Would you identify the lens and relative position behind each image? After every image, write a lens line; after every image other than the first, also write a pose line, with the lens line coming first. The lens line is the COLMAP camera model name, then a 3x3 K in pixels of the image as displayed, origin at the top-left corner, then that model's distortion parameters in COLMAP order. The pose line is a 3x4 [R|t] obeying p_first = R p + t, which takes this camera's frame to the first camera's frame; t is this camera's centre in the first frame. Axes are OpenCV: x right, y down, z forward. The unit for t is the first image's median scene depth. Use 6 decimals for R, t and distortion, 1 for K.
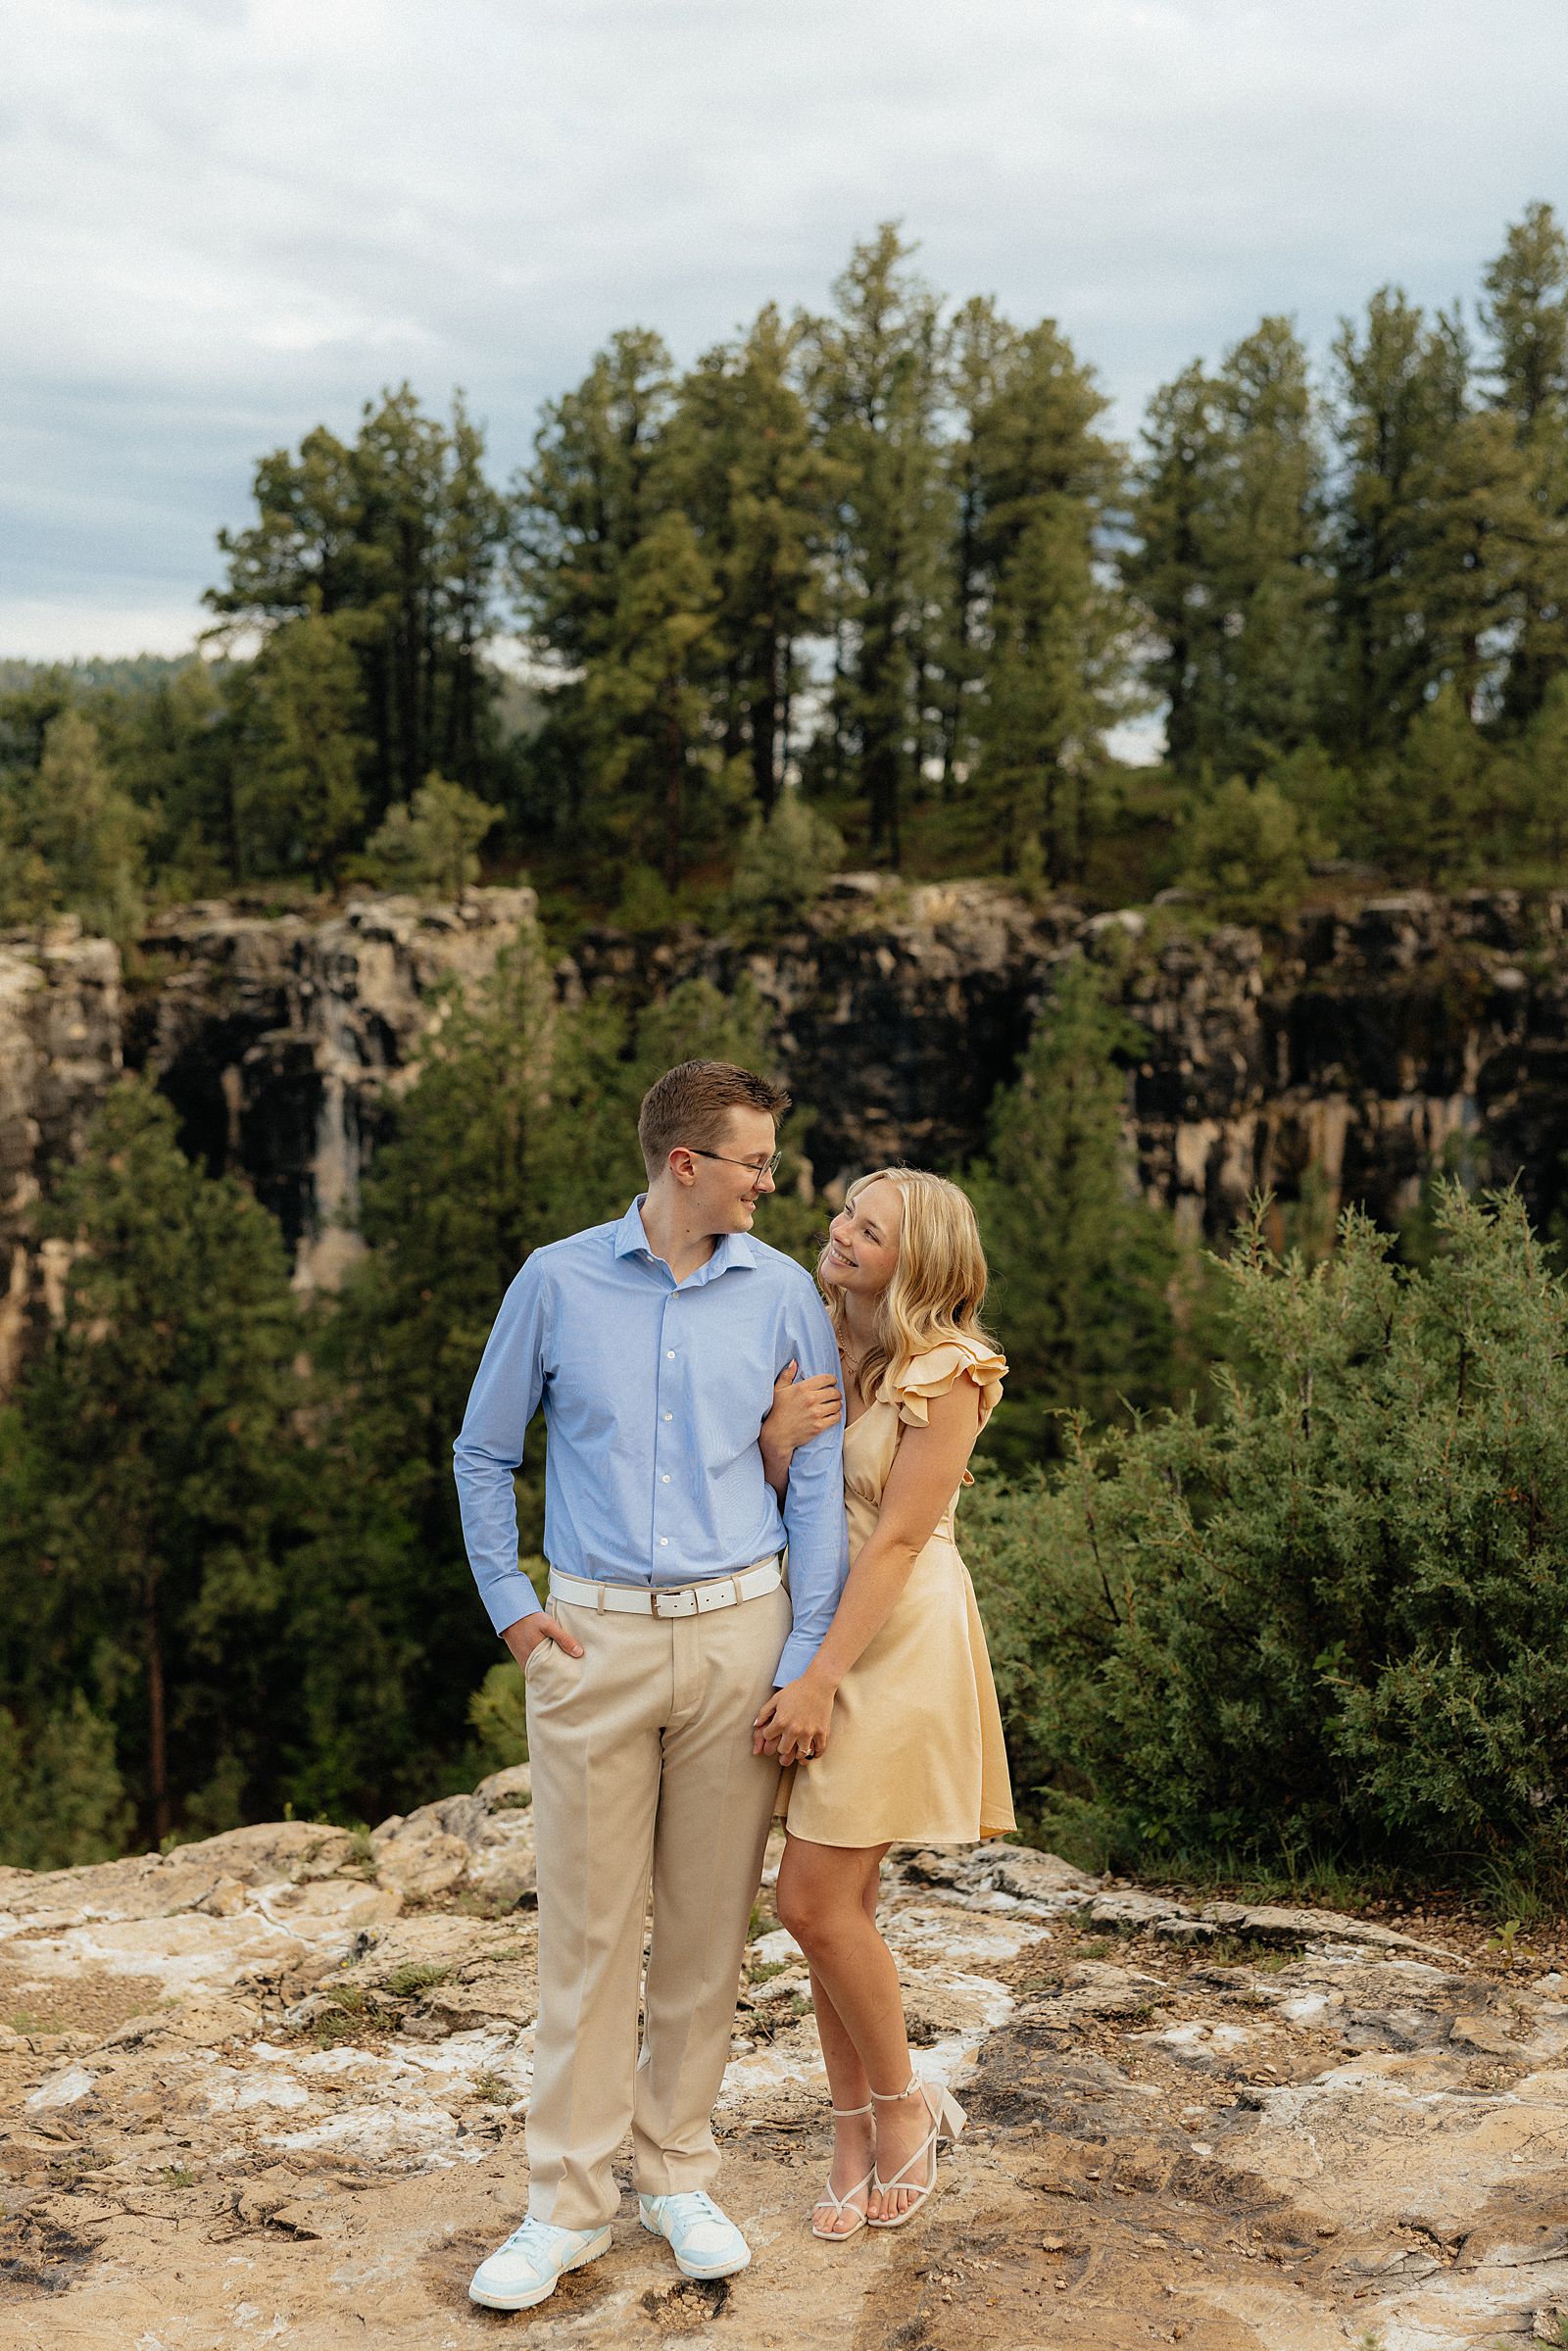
lens RADIAL K [[2838.8, 0, 703.0], [0, 2838.8, 1139.9], [0, 0, 1]] dist [-0.015993, 0.000000]
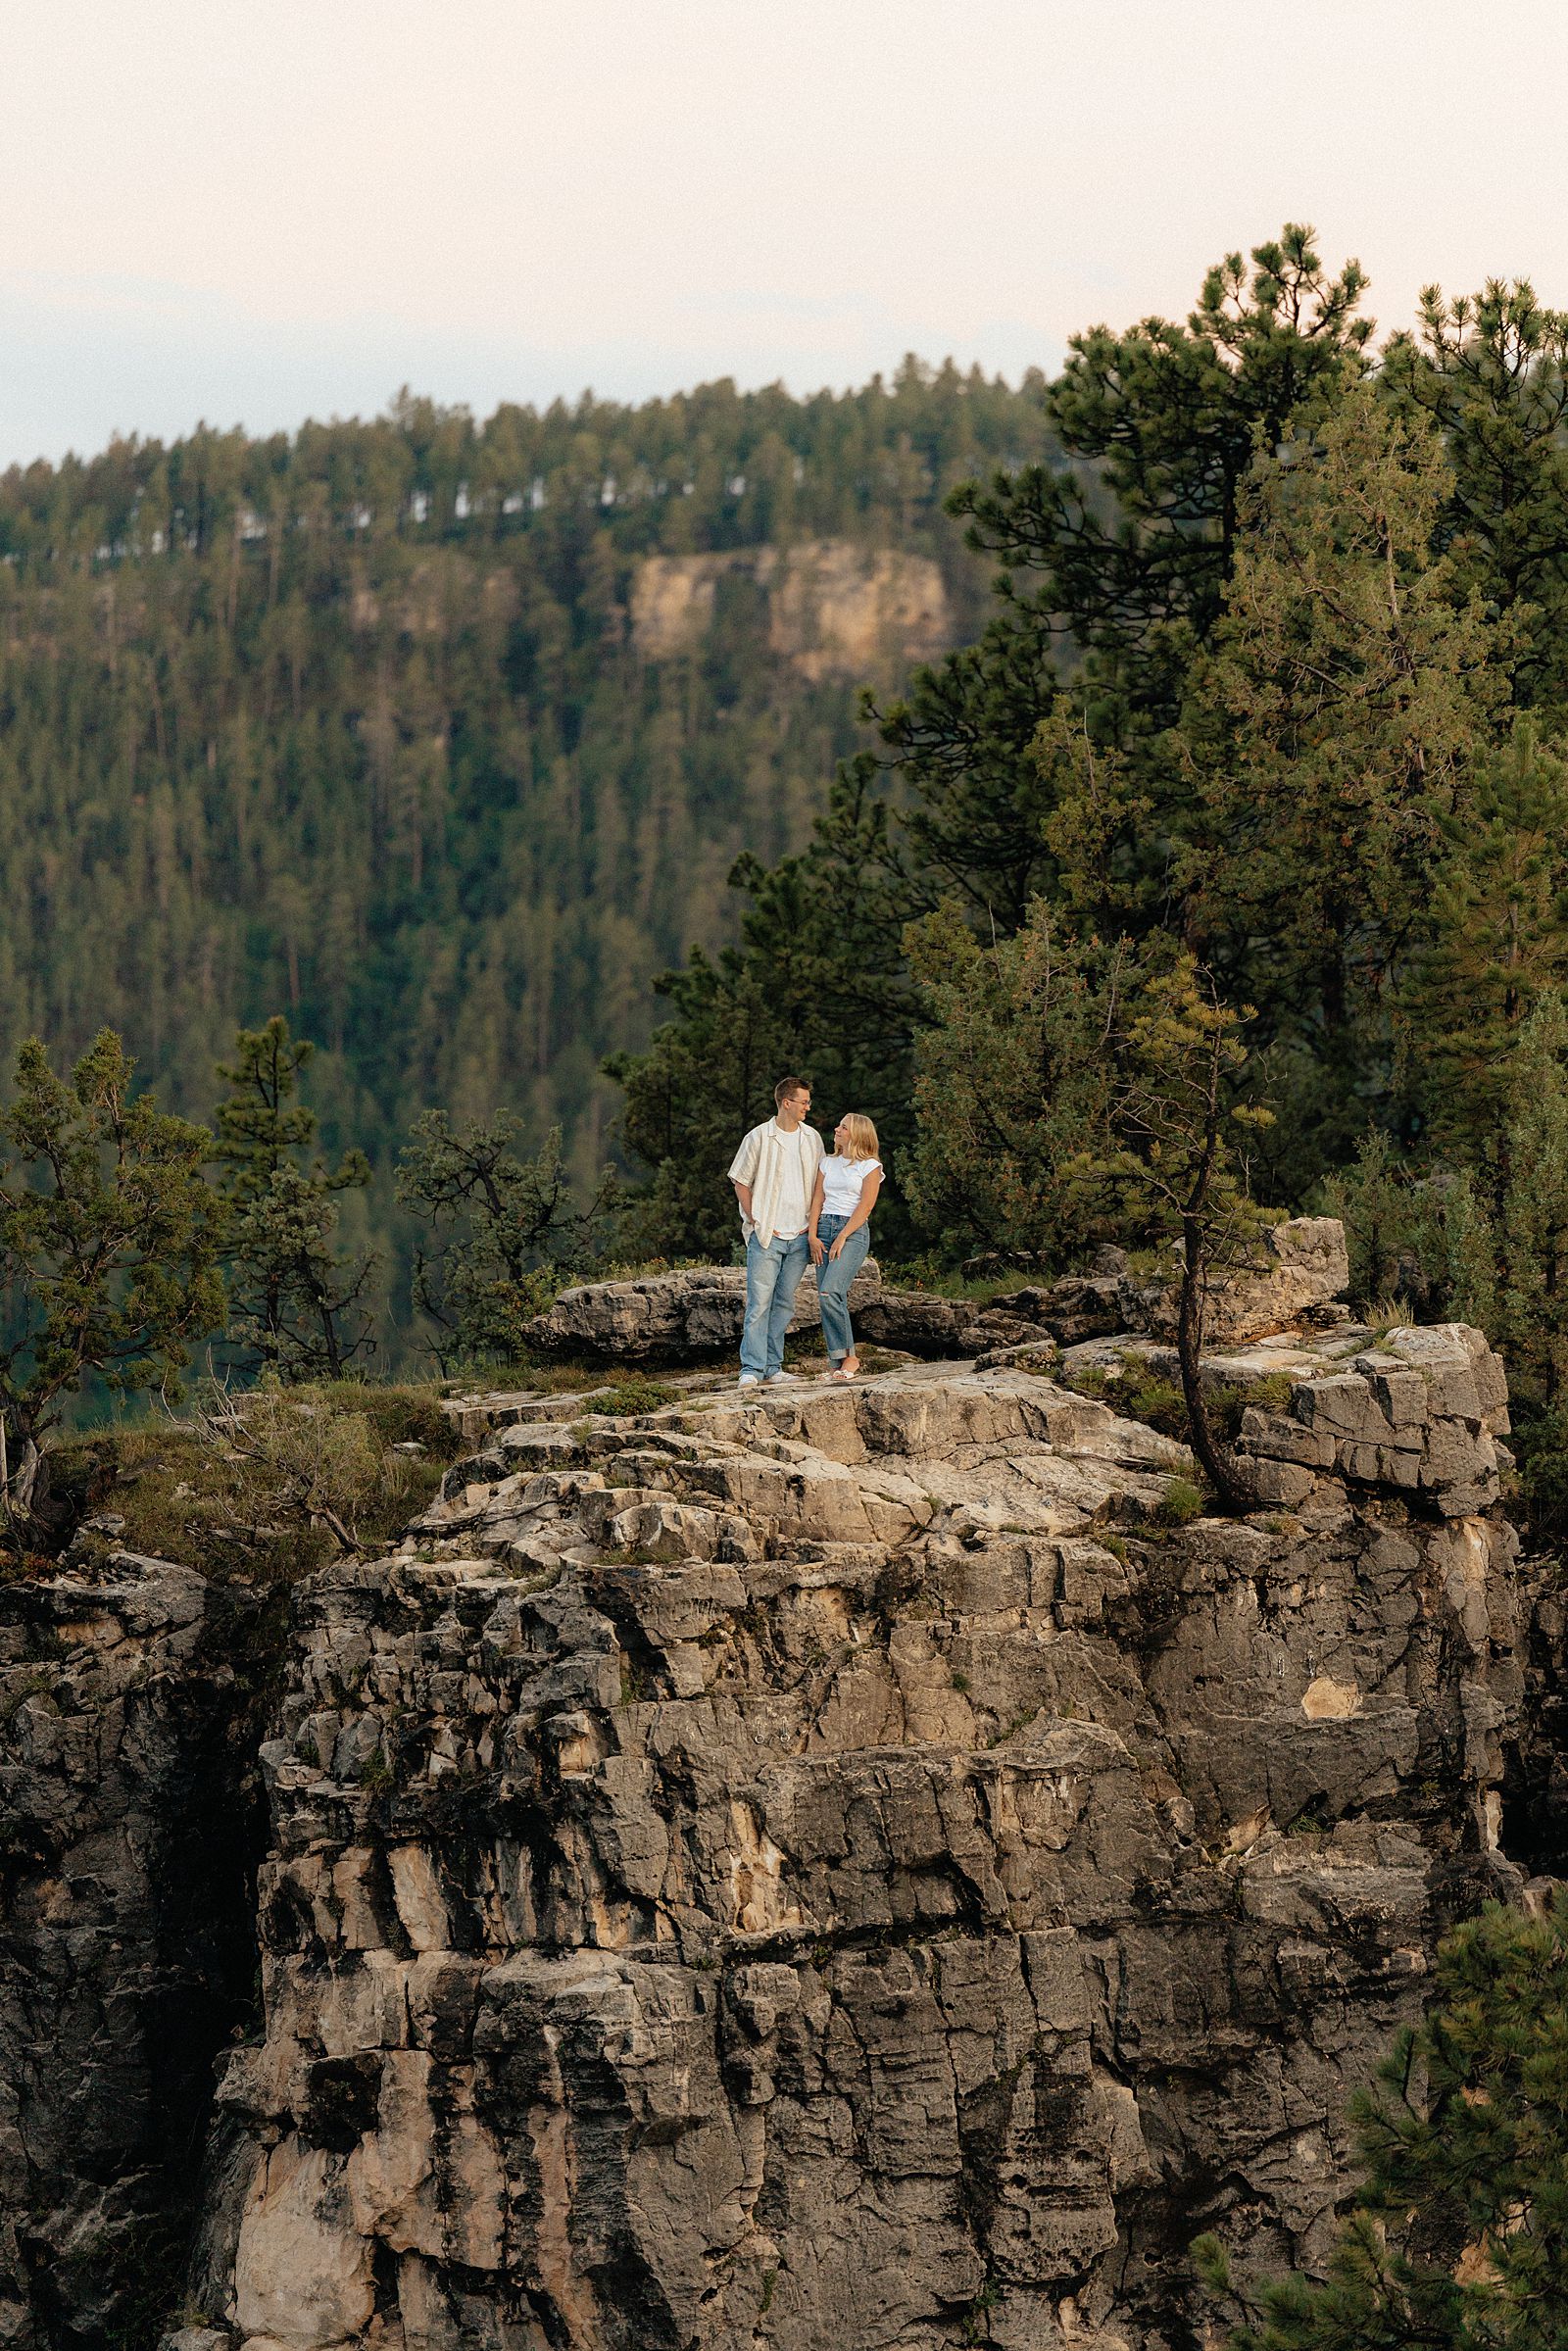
lens RADIAL K [[10434.1, 0, 757.6], [0, 10434.1, 1056.6], [0, 0, 1]] dist [0.013137, 0.000000]
pose [[0.961377, 0.004867, -0.275192, -0.029409], [-0.038285, 0.992489, -0.116193, 0.010799], [0.272560, 0.122241, 0.954342, 0.160328]]
